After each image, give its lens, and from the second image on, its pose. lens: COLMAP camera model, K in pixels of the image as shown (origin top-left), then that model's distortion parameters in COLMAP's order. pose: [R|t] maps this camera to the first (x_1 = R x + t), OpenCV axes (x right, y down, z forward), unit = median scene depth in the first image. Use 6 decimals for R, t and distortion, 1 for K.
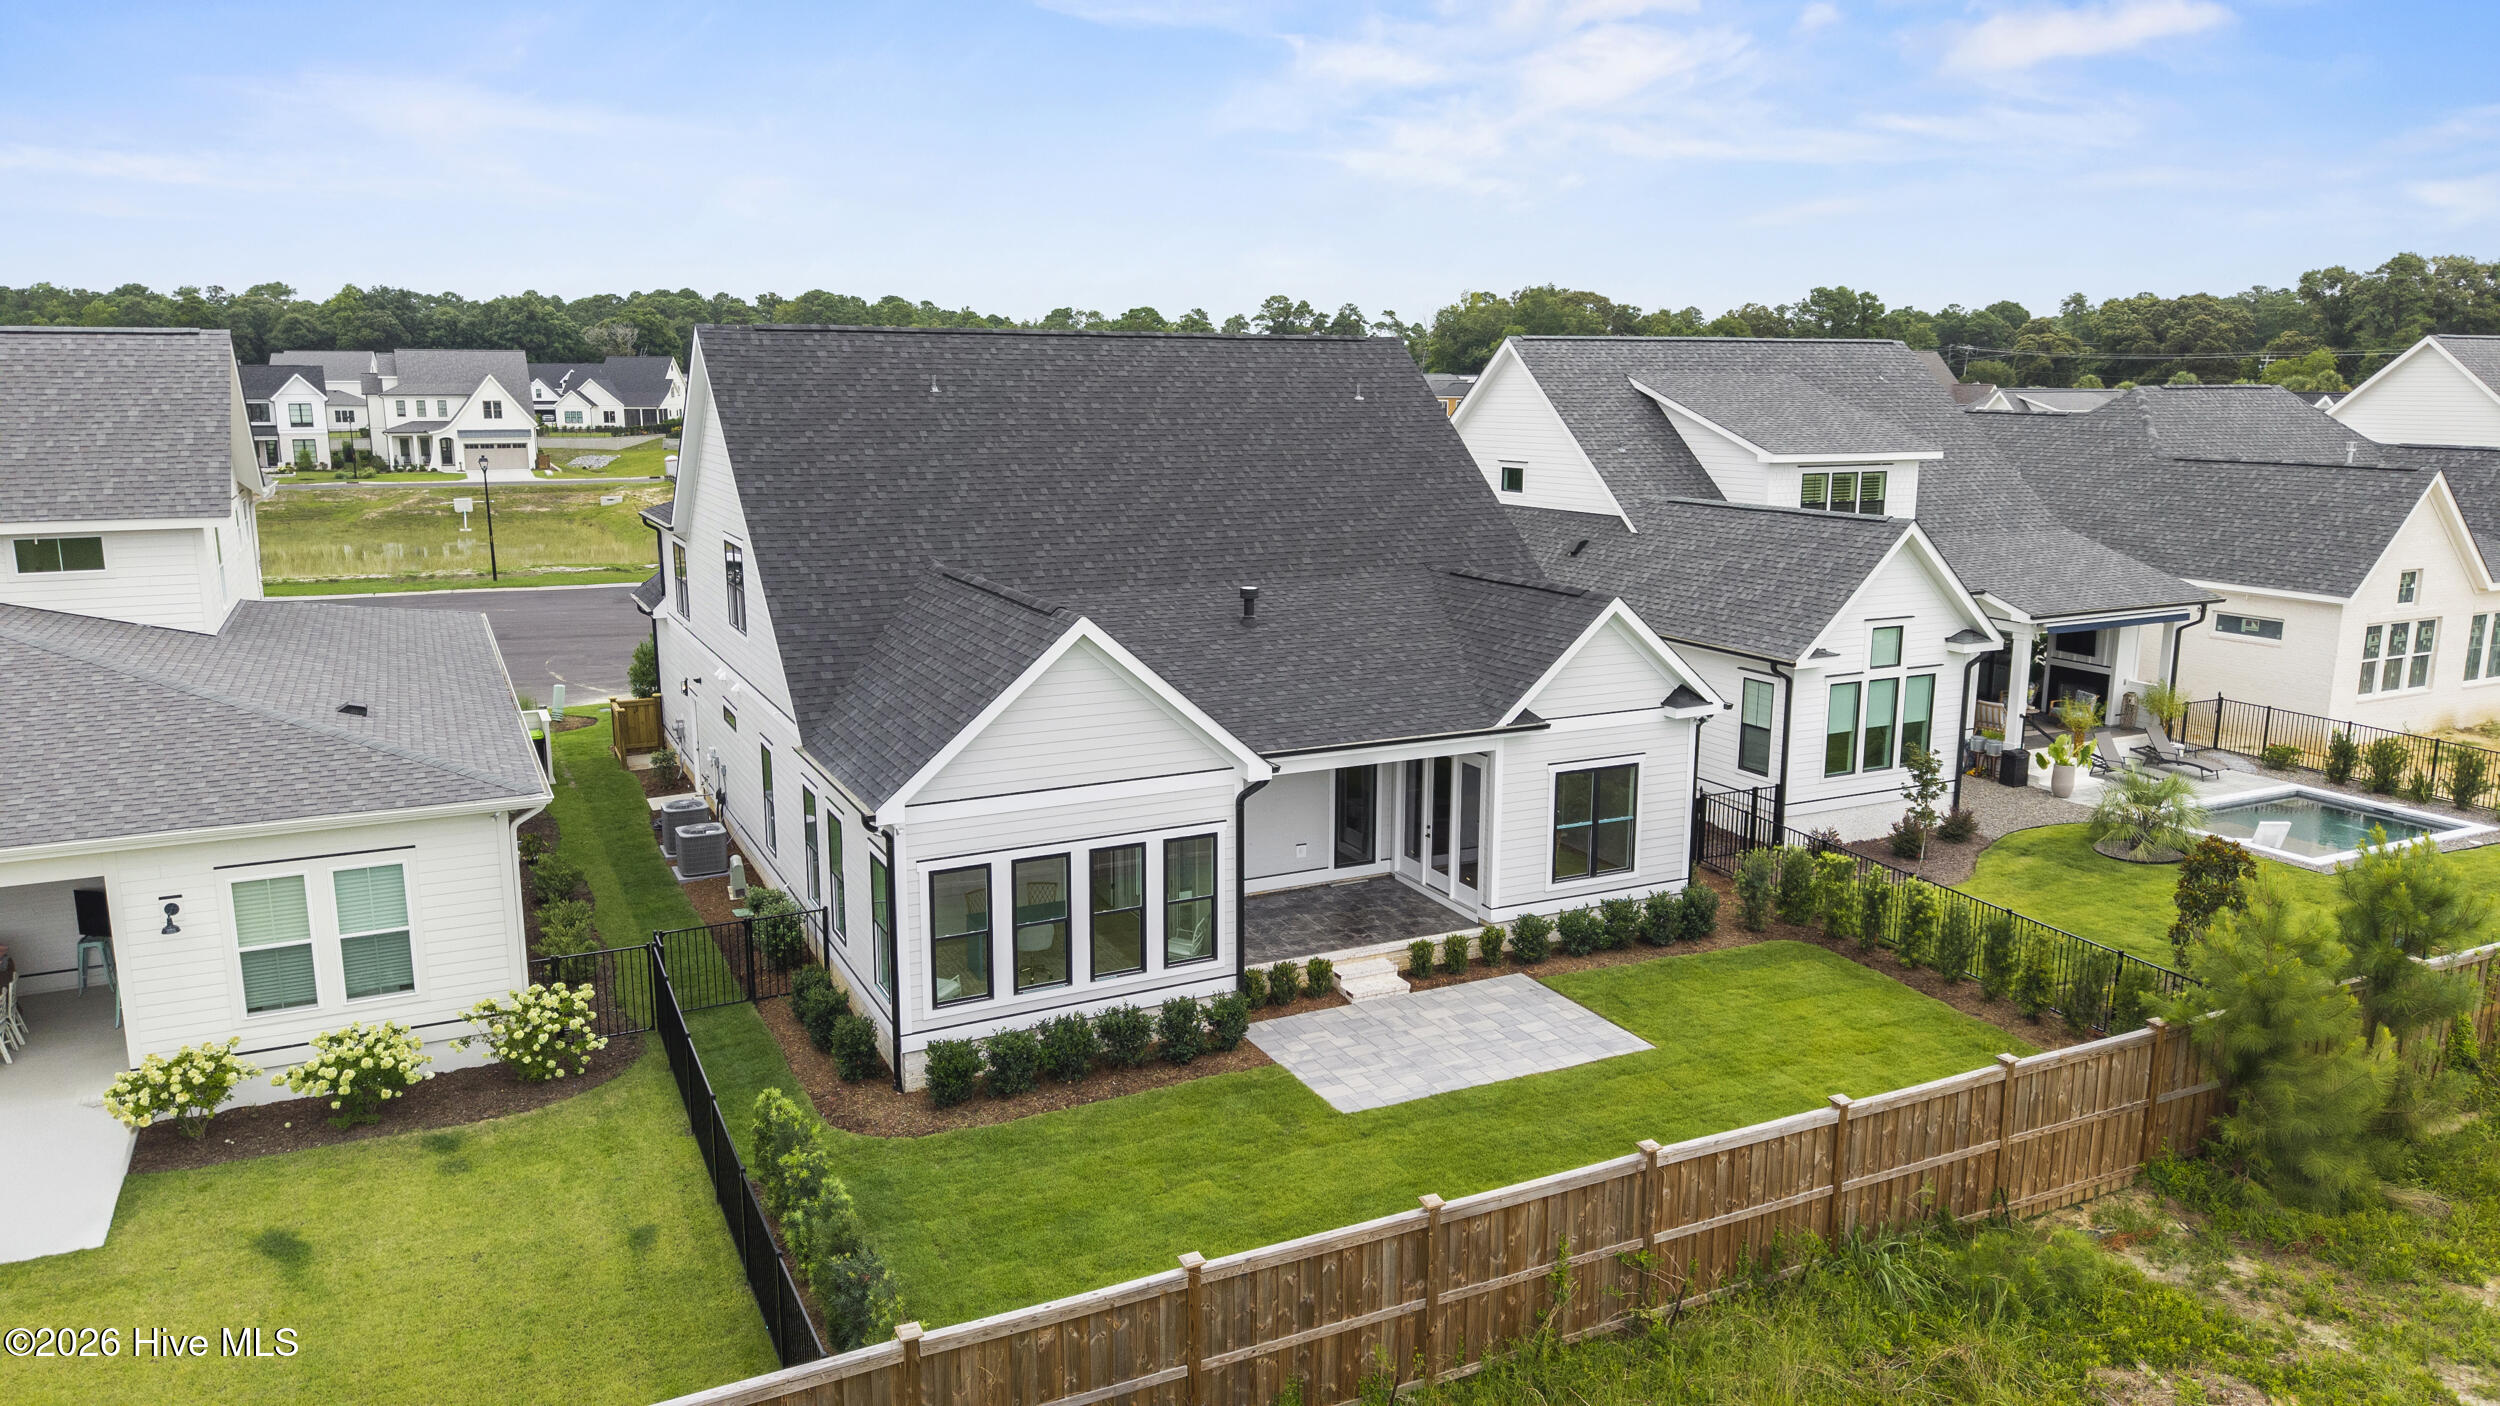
lens RADIAL K [[1652.9, 0, 1250.0], [0, 1652.9, 703.0], [0, 0, 1]] dist [0.056163, -0.083161]
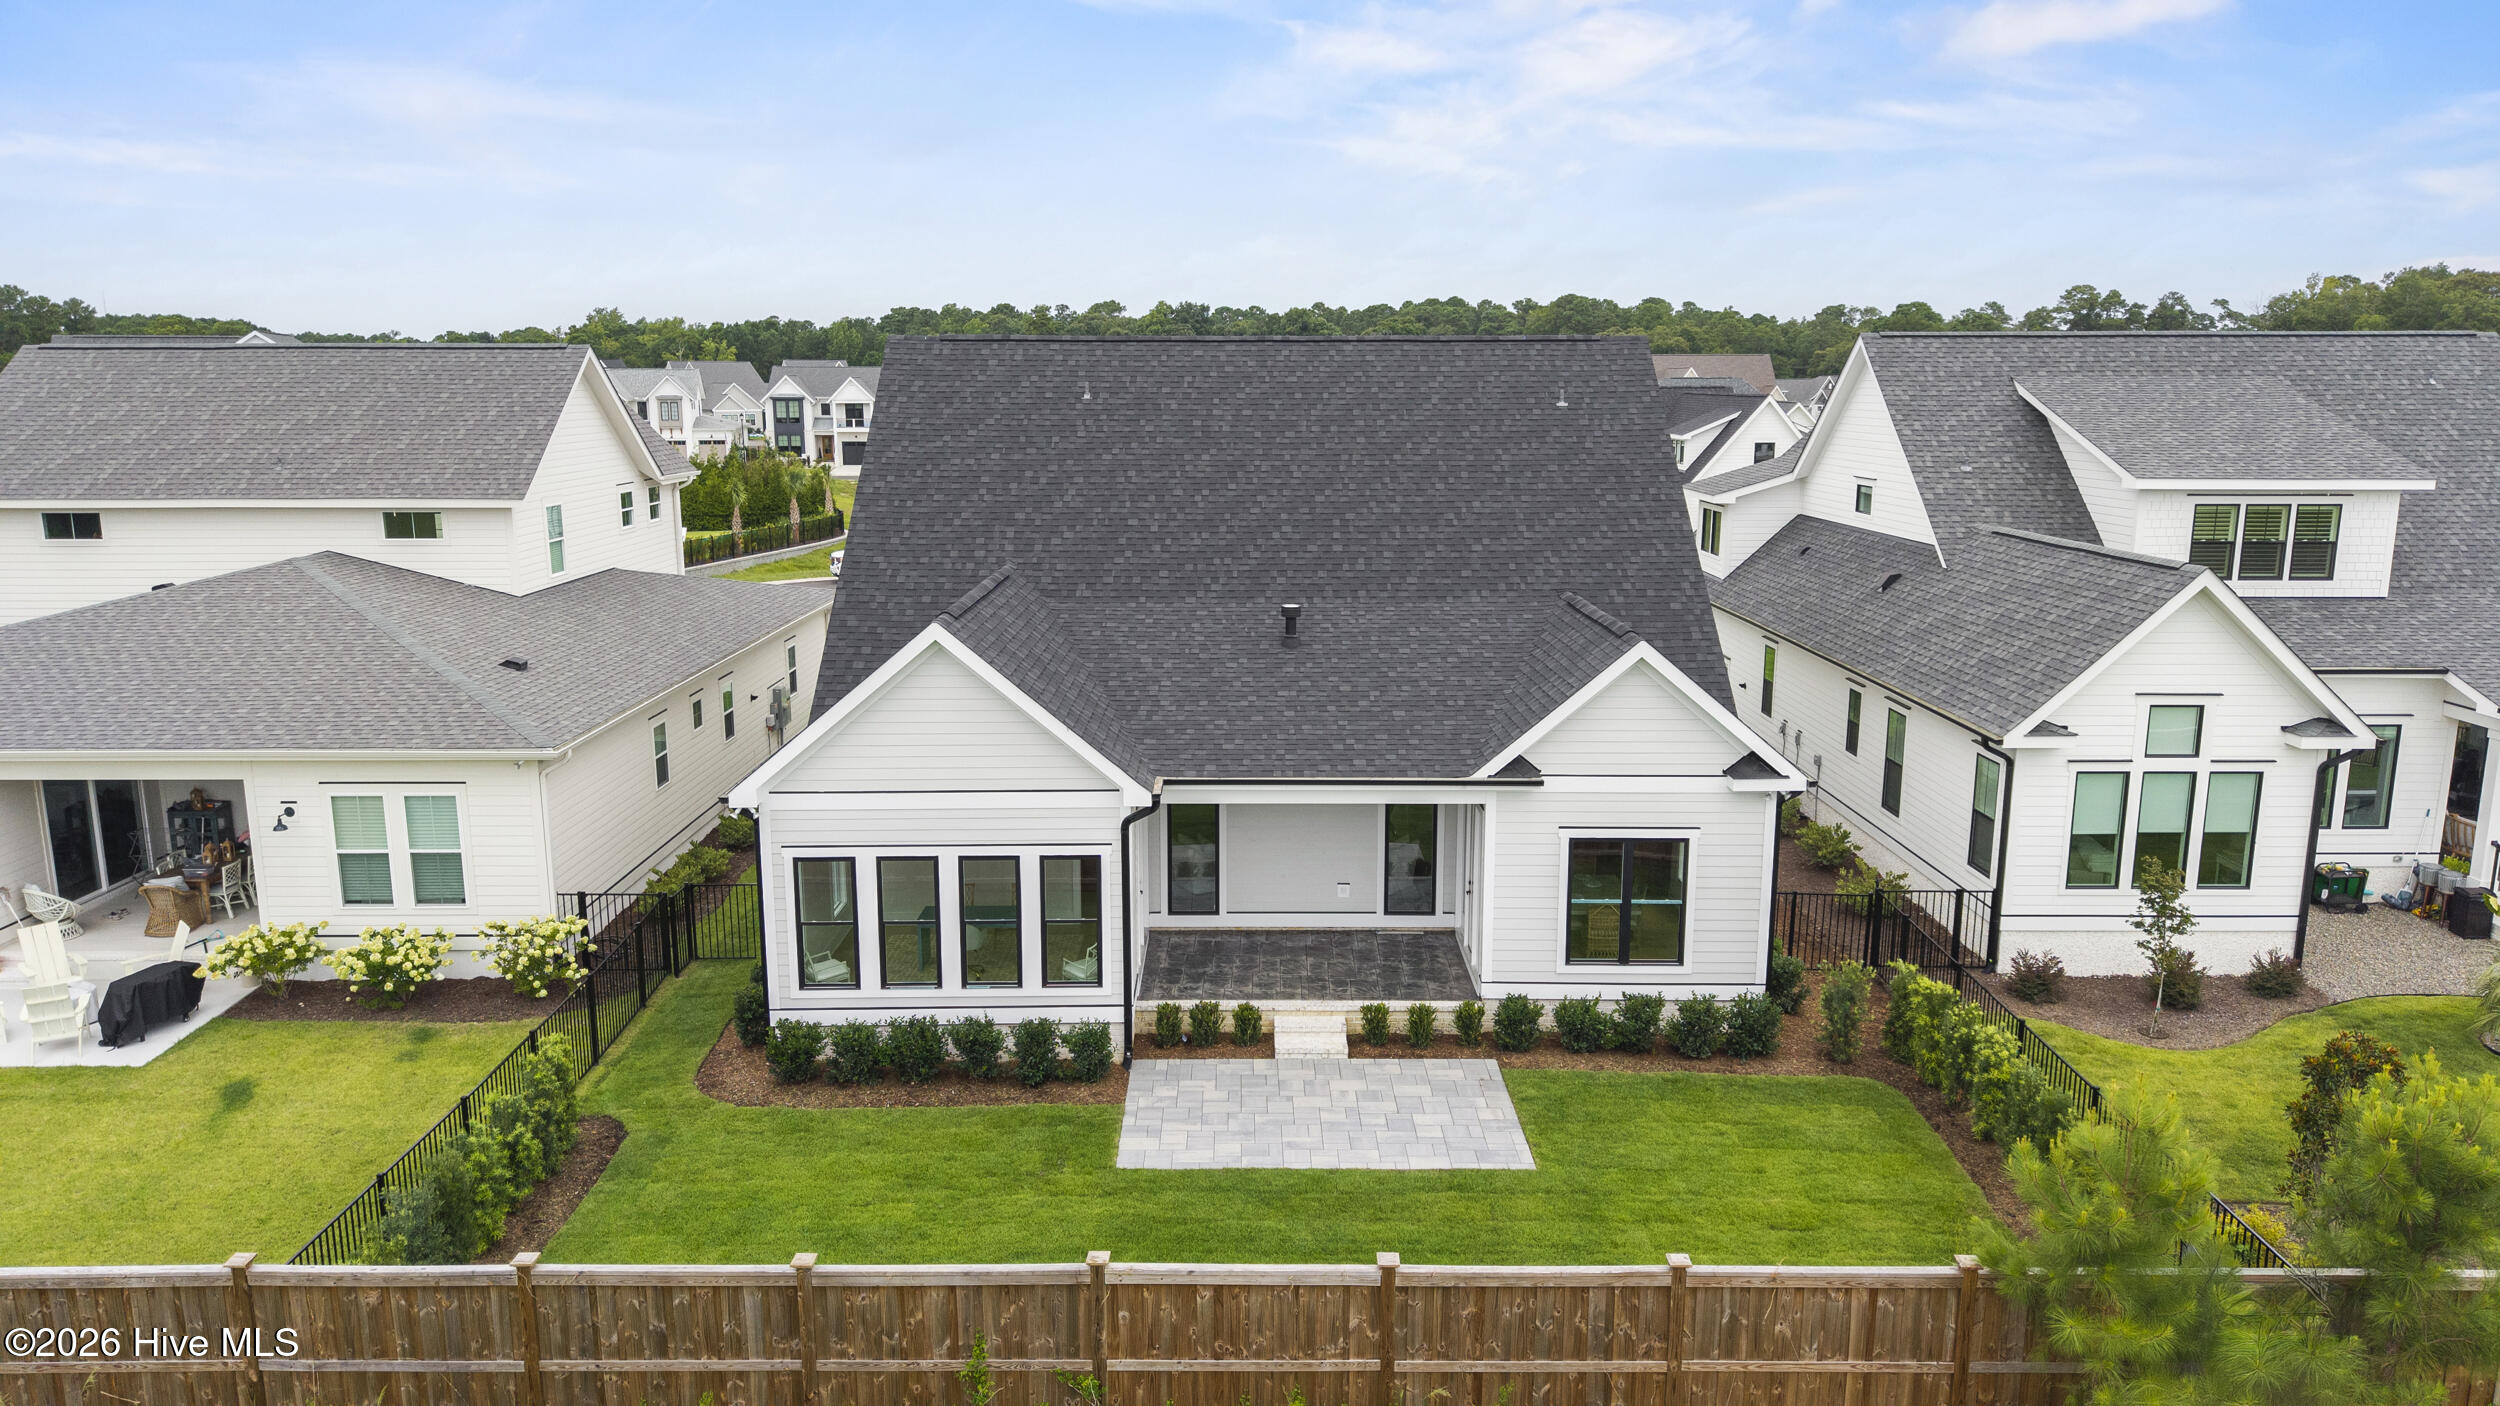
lens RADIAL K [[1659.4, 0, 1250.0], [0, 1659.4, 703.0], [0, 0, 1]] dist [0.037405, -0.046075]
pose [[0.897106, 0.082313, -0.434080, 0.427583], [-0.083205, 0.996388, 0.016984, -0.030981], [0.433910, 0.020881, 0.900714, 0.148258]]
